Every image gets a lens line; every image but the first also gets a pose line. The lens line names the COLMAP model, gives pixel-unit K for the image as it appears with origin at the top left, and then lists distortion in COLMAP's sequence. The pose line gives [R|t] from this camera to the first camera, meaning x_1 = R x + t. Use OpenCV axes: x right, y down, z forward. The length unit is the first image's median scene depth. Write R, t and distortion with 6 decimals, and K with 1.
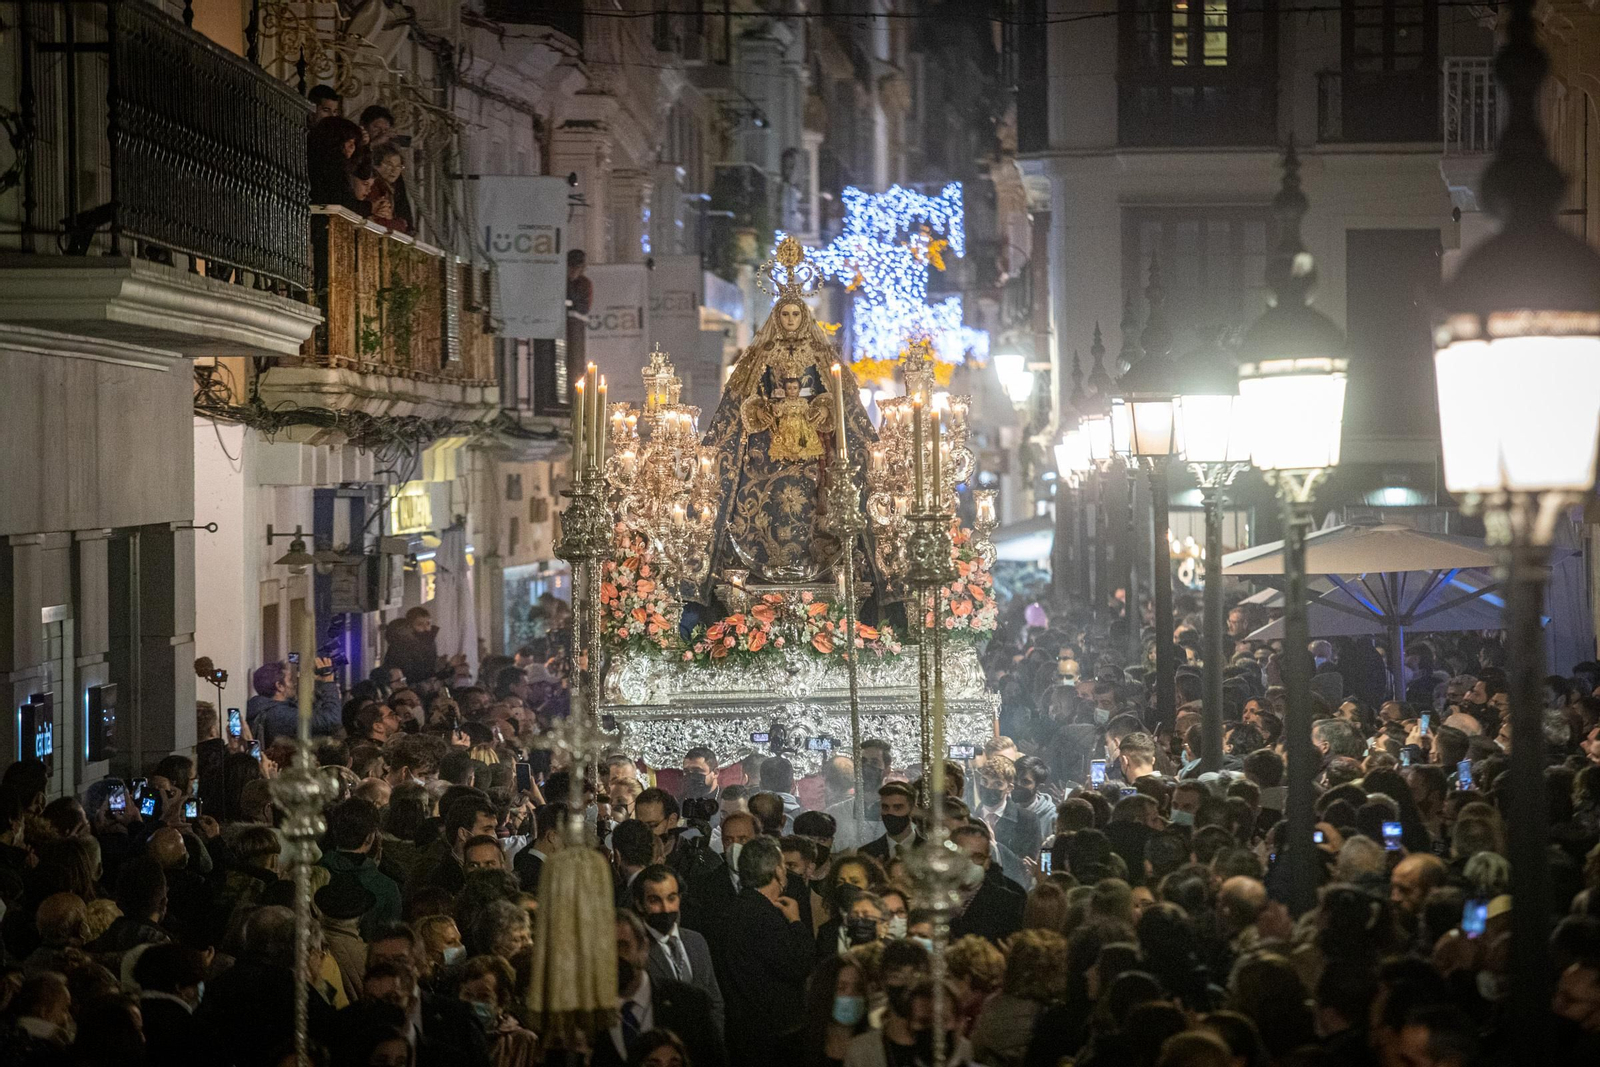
lens RADIAL K [[11093.3, 0, 800.0], [0, 11093.3, 533.5], [0, 0, 1]] dist [2.399810, -9.151475]
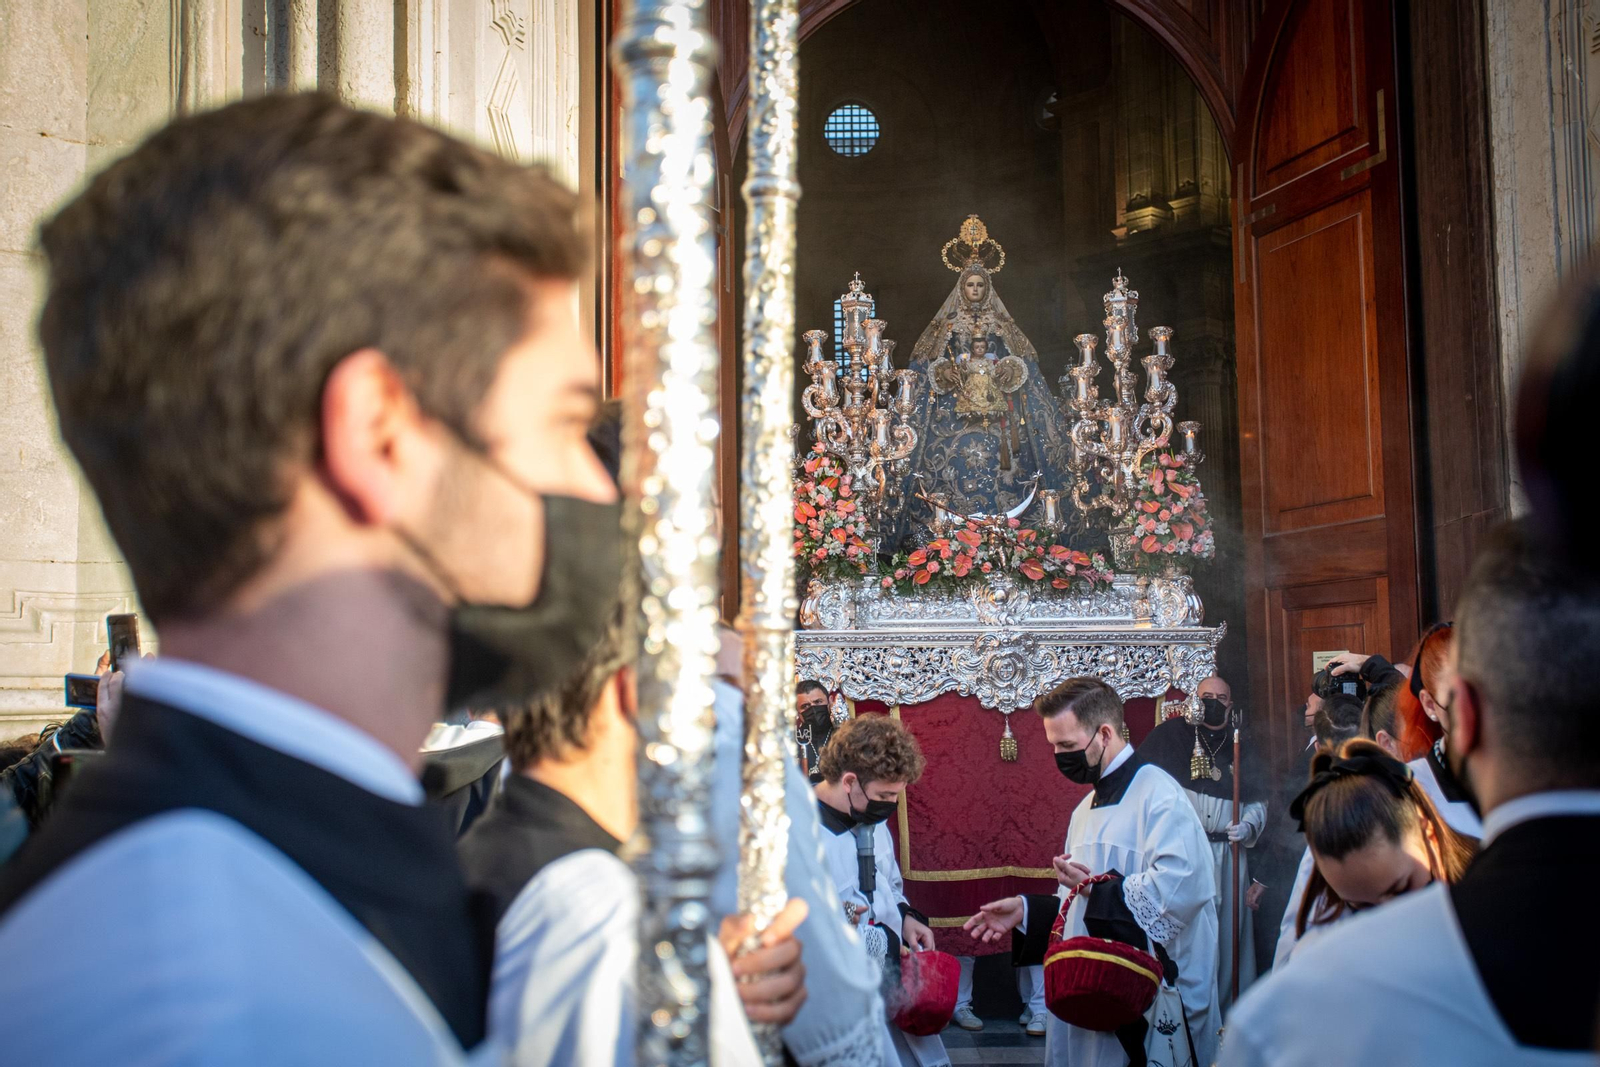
lens RADIAL K [[1655.0, 0, 800.0], [0, 1655.0, 533.5], [0, 0, 1]] dist [-0.001466, -0.002516]
pose [[0.999734, 0.011888, -0.019751, -0.008794], [-0.013502, 0.996400, -0.083696, 0.011128], [0.018685, 0.083941, 0.996296, 0.504894]]
